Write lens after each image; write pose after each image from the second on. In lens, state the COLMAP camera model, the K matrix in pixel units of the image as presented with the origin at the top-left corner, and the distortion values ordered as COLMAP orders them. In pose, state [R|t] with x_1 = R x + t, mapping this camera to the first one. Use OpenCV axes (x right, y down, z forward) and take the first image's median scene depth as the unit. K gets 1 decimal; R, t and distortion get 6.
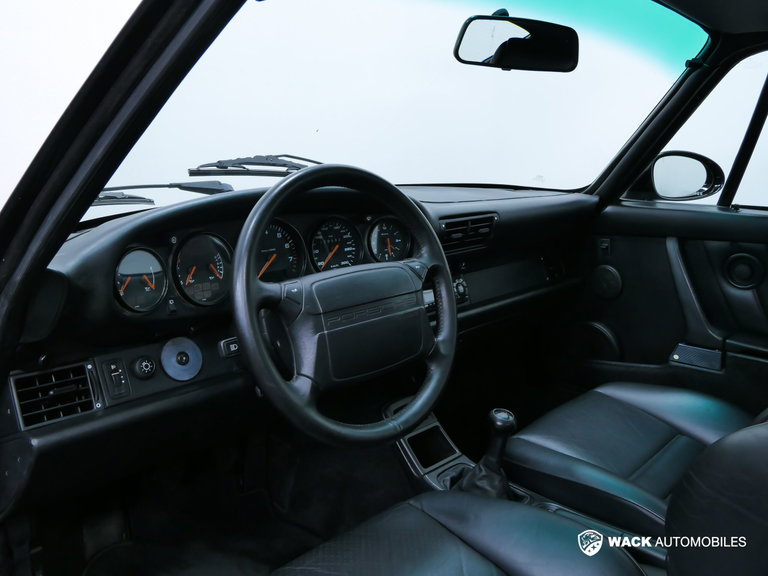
lens RADIAL K [[671.4, 0, 384.0], [0, 671.4, 288.0], [0, 0, 1]] dist [-0.000146, 0.005393]
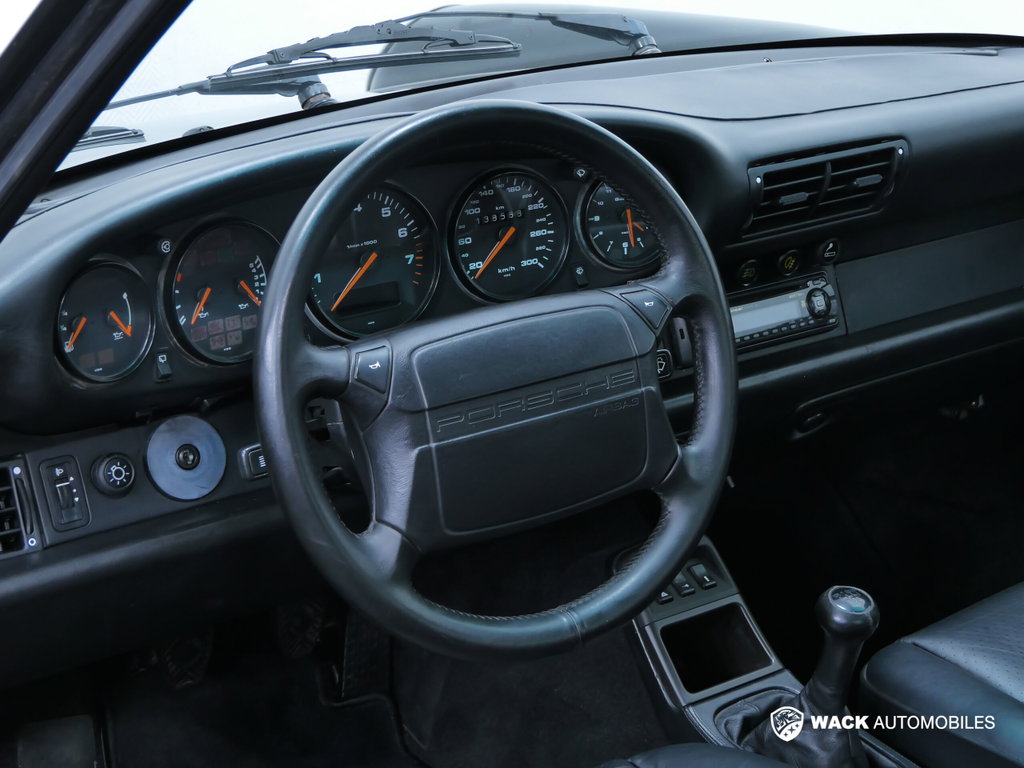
lens RADIAL K [[1893.3, 0, 512.0], [0, 1893.3, 384.0], [0, 0, 1]] dist [0.014430, -0.248876]
pose [[0.981943, 0.061092, -0.179039, 0.210883], [-0.034864, 0.988650, 0.146134, -0.178590], [0.185935, -0.137254, 0.972928, -0.380977]]
